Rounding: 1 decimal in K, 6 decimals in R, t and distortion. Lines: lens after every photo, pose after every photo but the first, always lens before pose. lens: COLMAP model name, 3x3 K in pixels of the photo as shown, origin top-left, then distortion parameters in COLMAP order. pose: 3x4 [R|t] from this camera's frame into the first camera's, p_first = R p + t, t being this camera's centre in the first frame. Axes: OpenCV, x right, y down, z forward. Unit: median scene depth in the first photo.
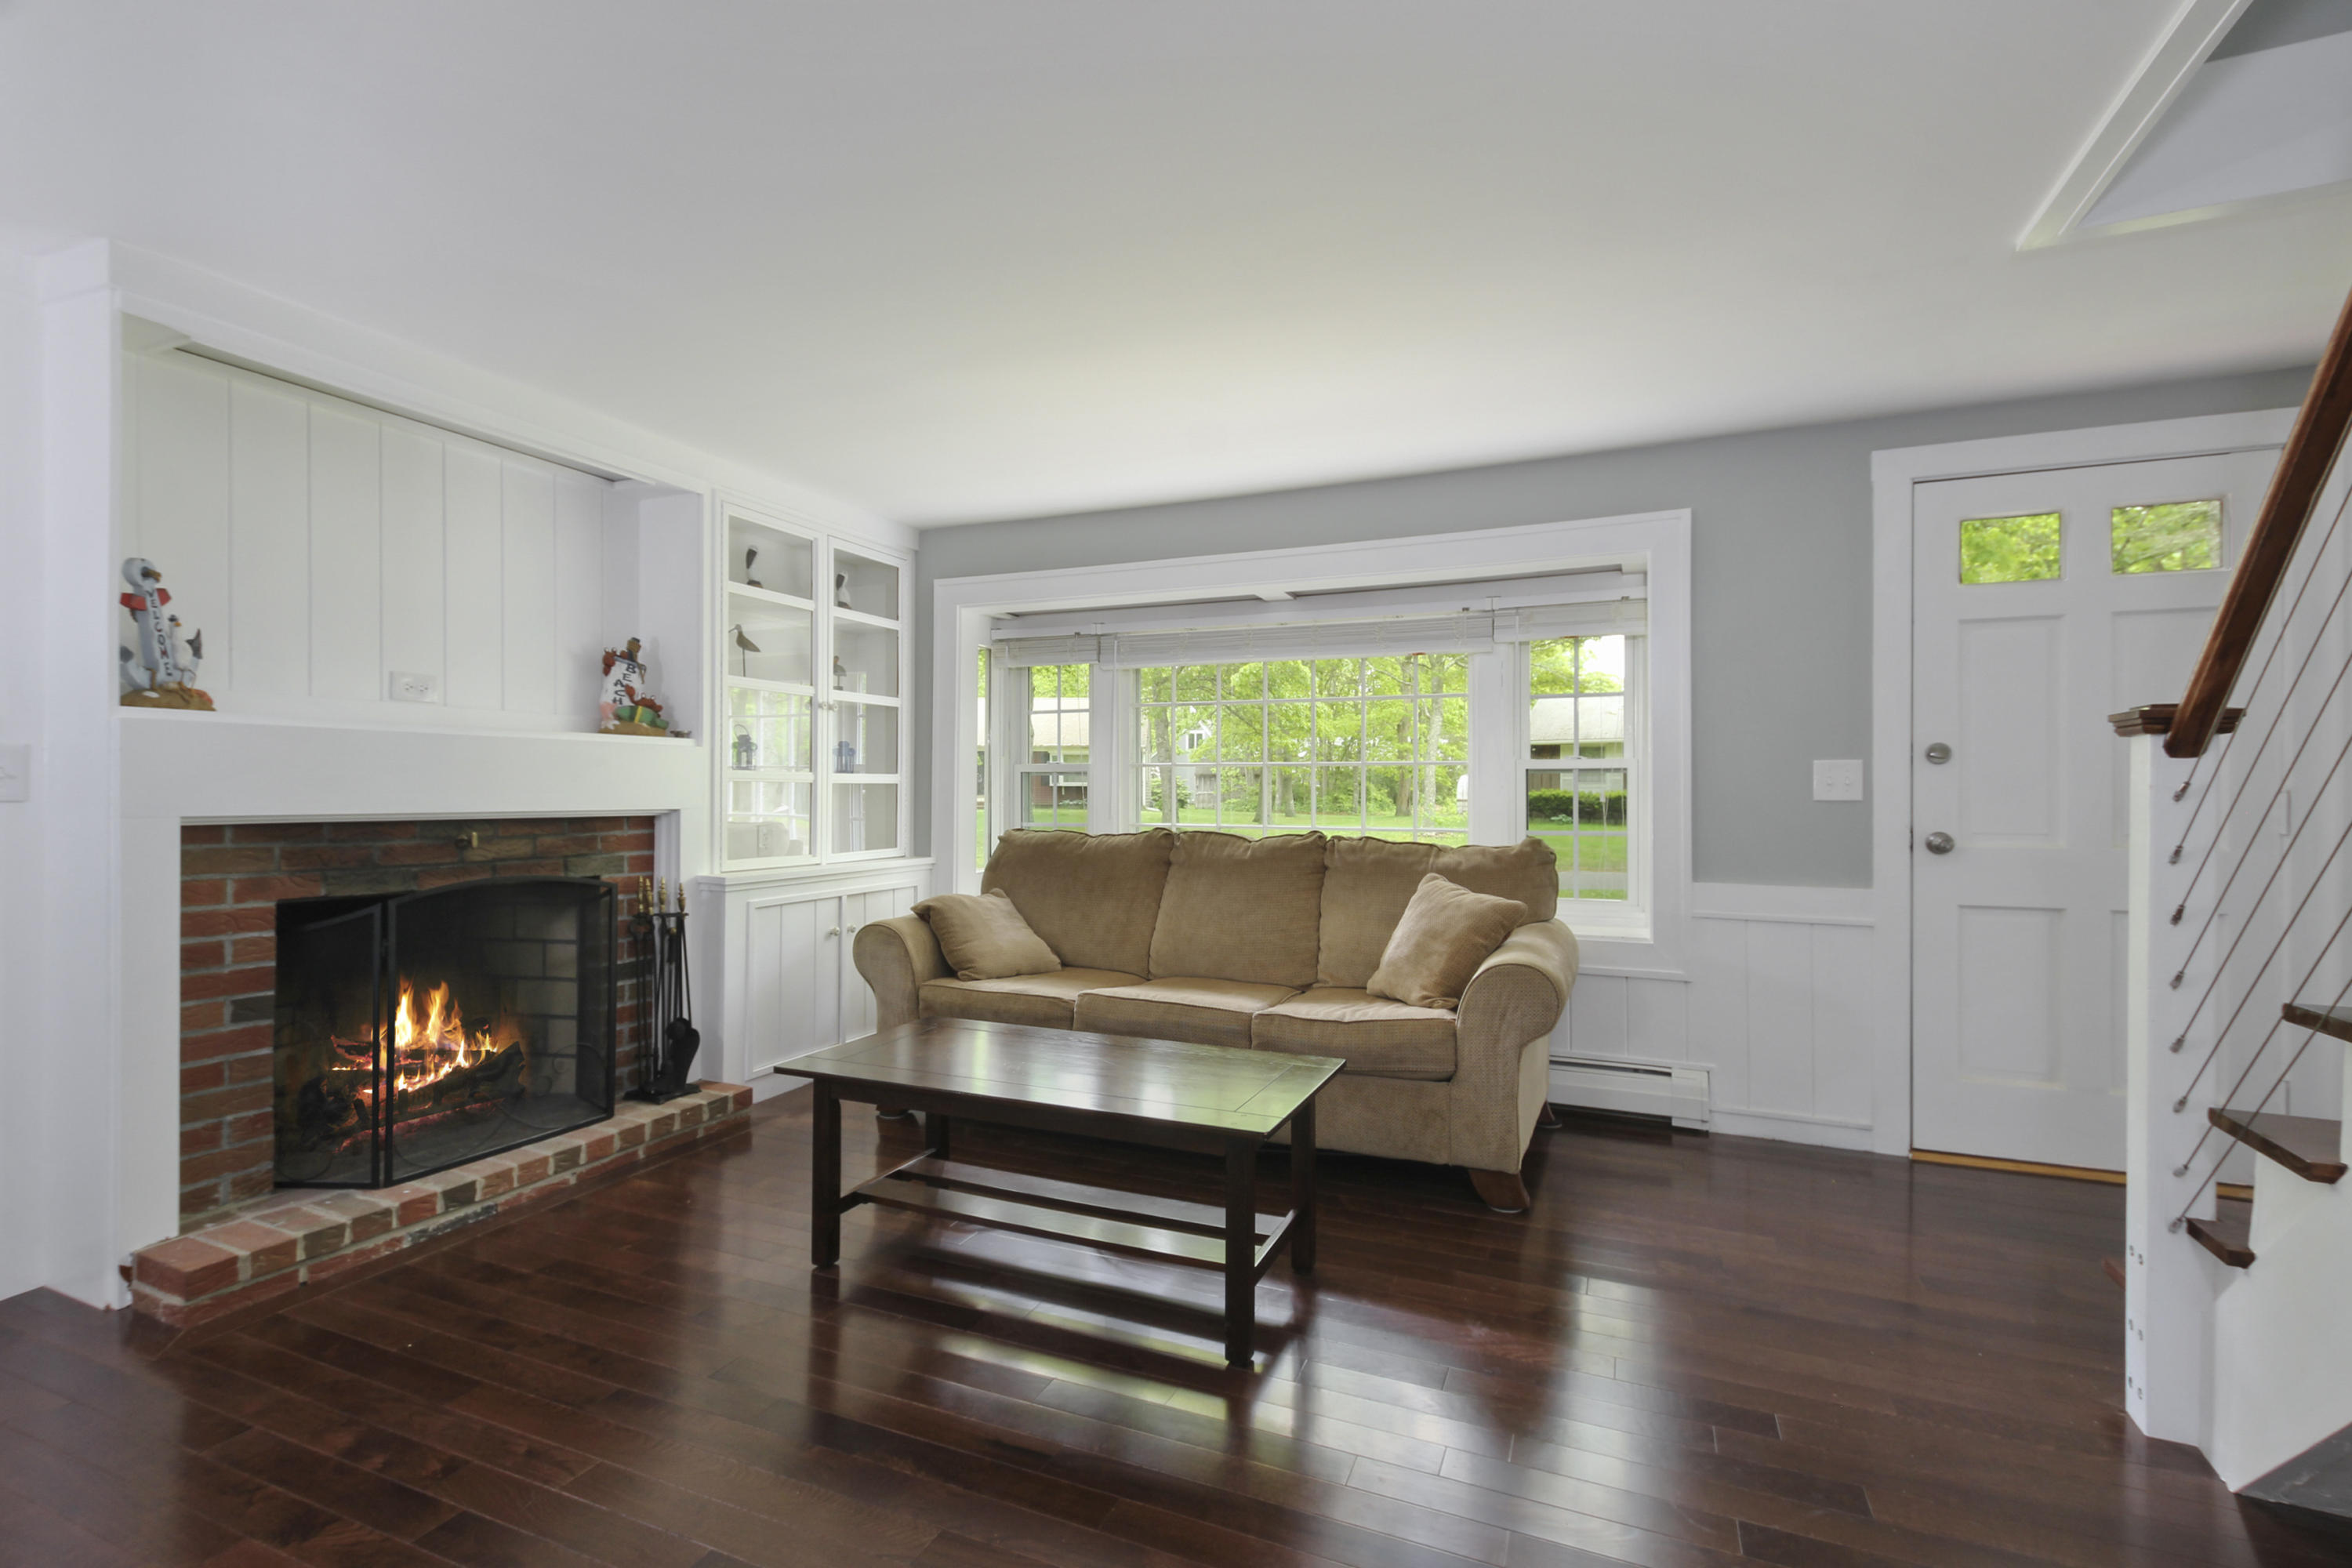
lens RADIAL K [[1043.3, 0, 1097.6], [0, 1043.3, 797.3], [0, 0, 1]] dist [-0.011134, -0.001319]
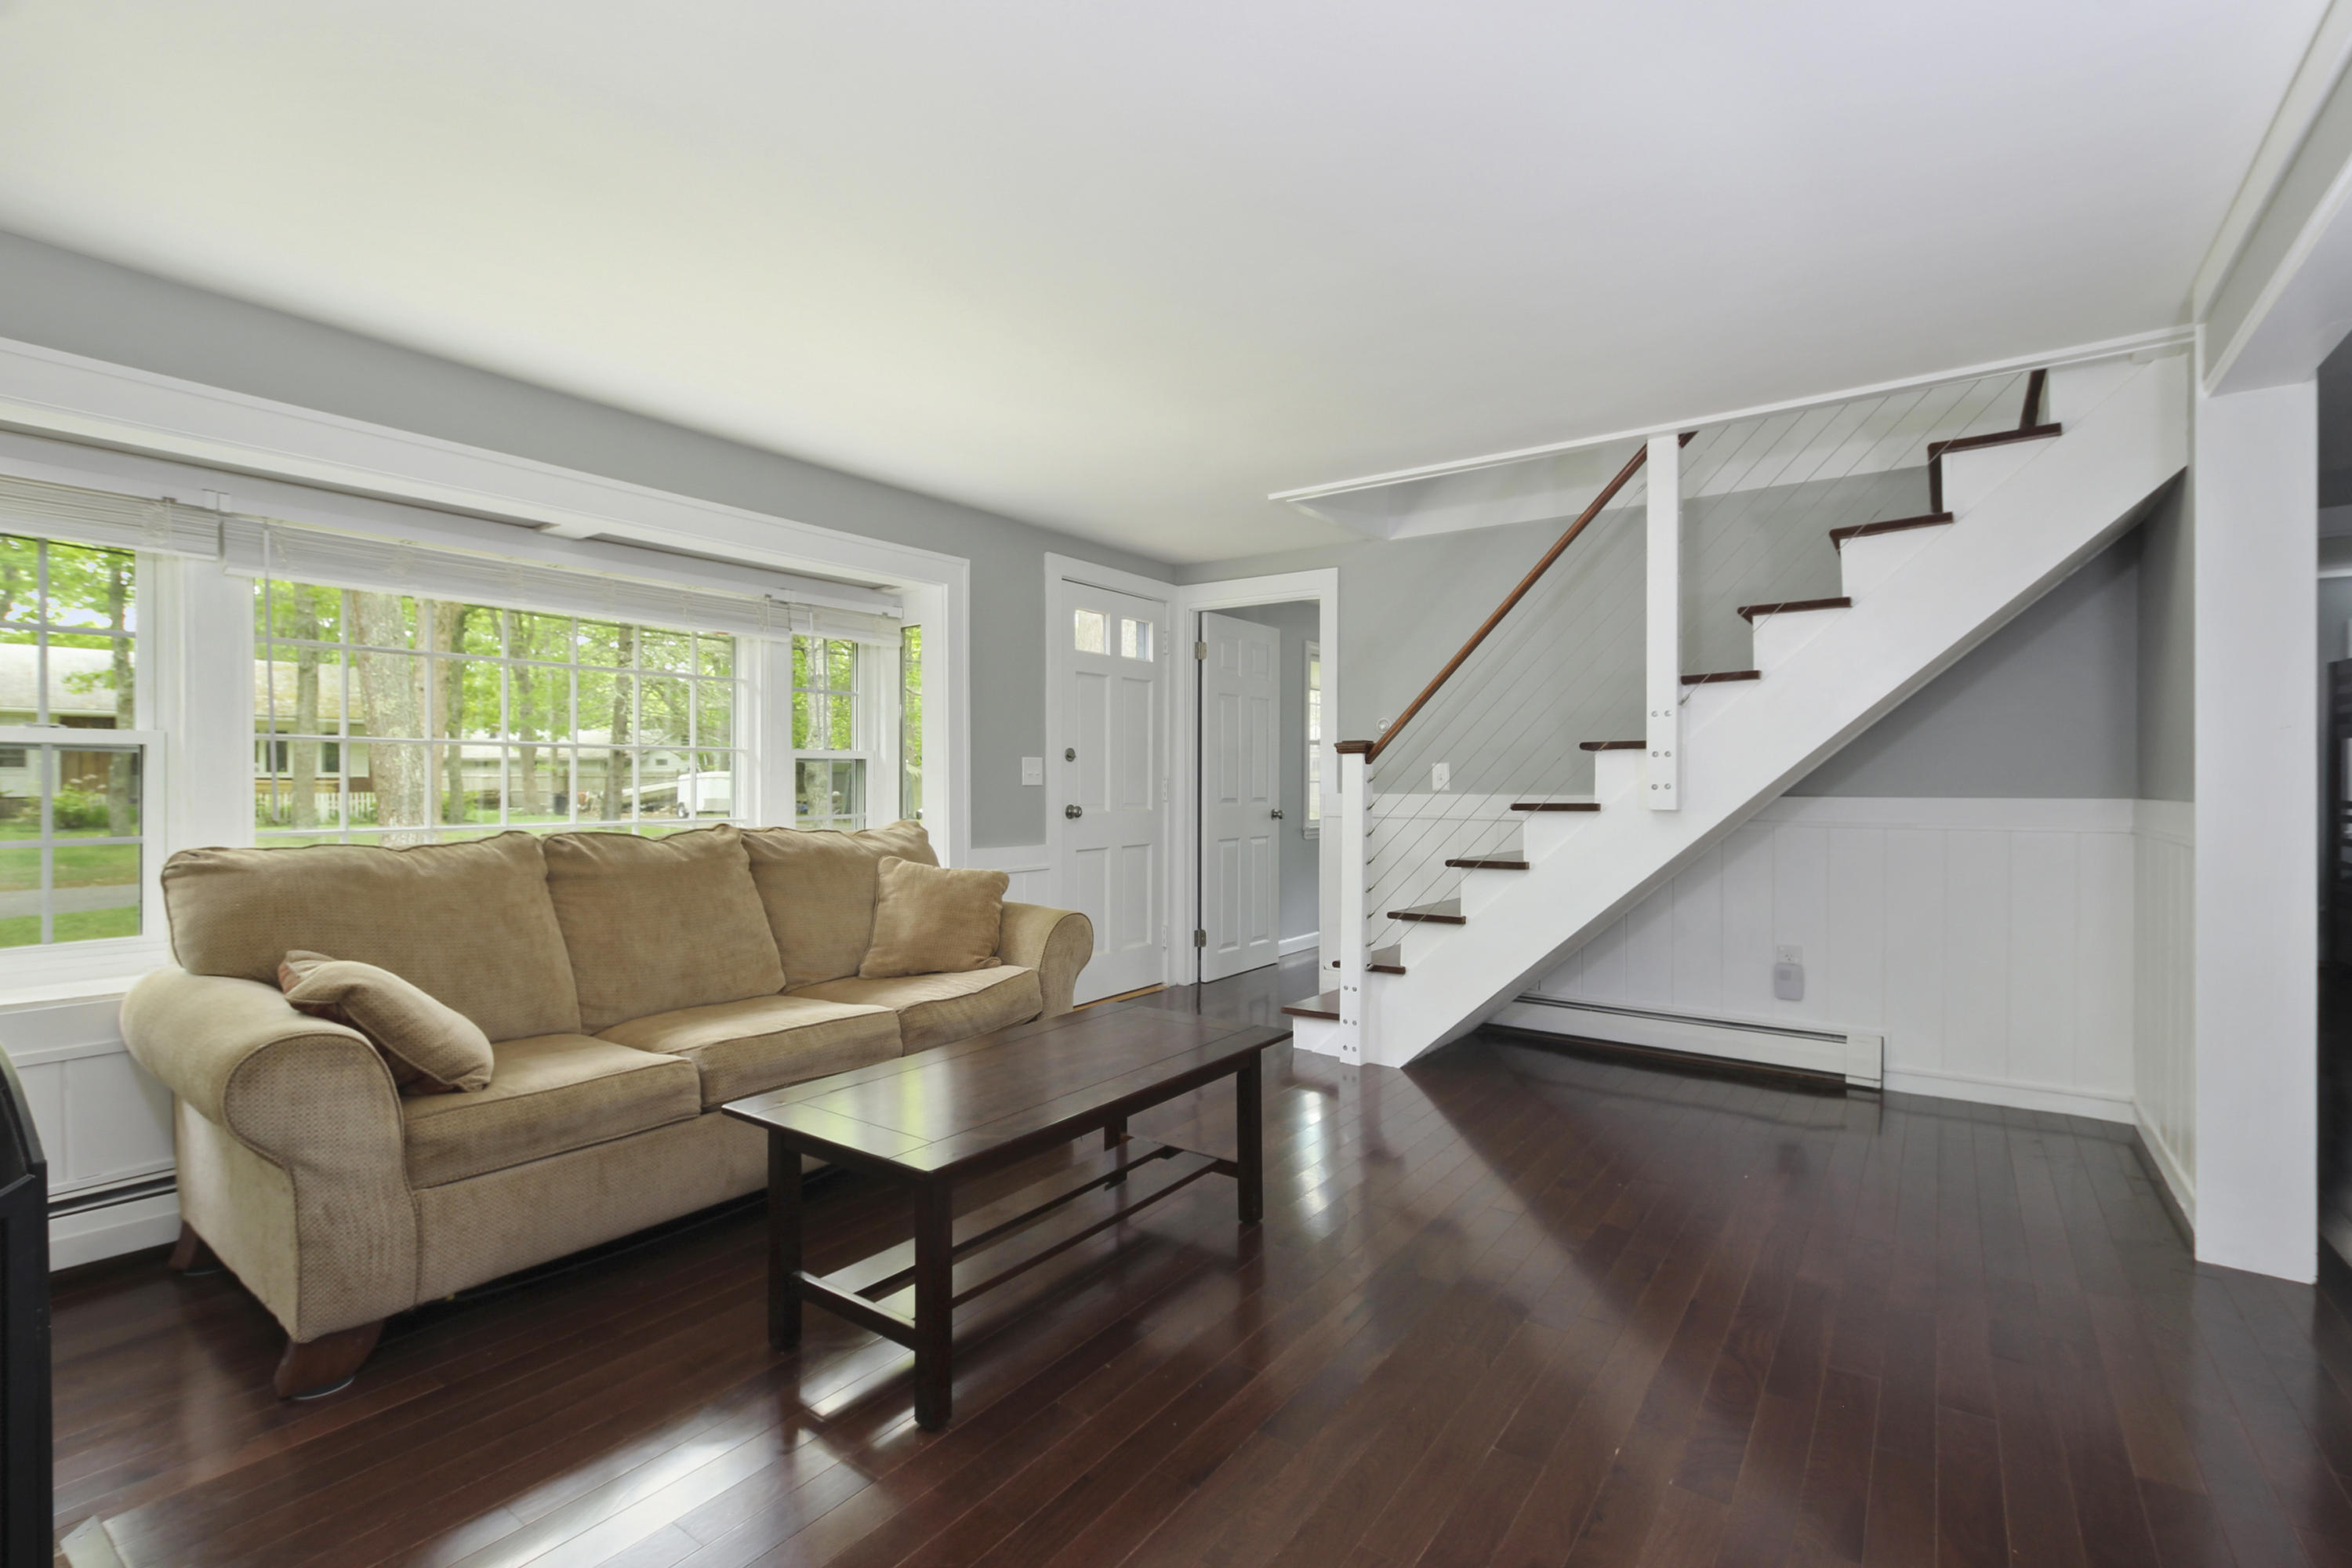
lens RADIAL K [[1043.3, 0, 1232.7], [0, 1043.3, 776.8], [0, 0, 1]] dist [-0.011134, -0.001319]
pose [[0.156075, 0.001383, 0.987744, -0.564208], [0.004384, 0.999988, -0.002092, -0.003252], [-0.987735, 0.004657, 0.156067, 0.407224]]
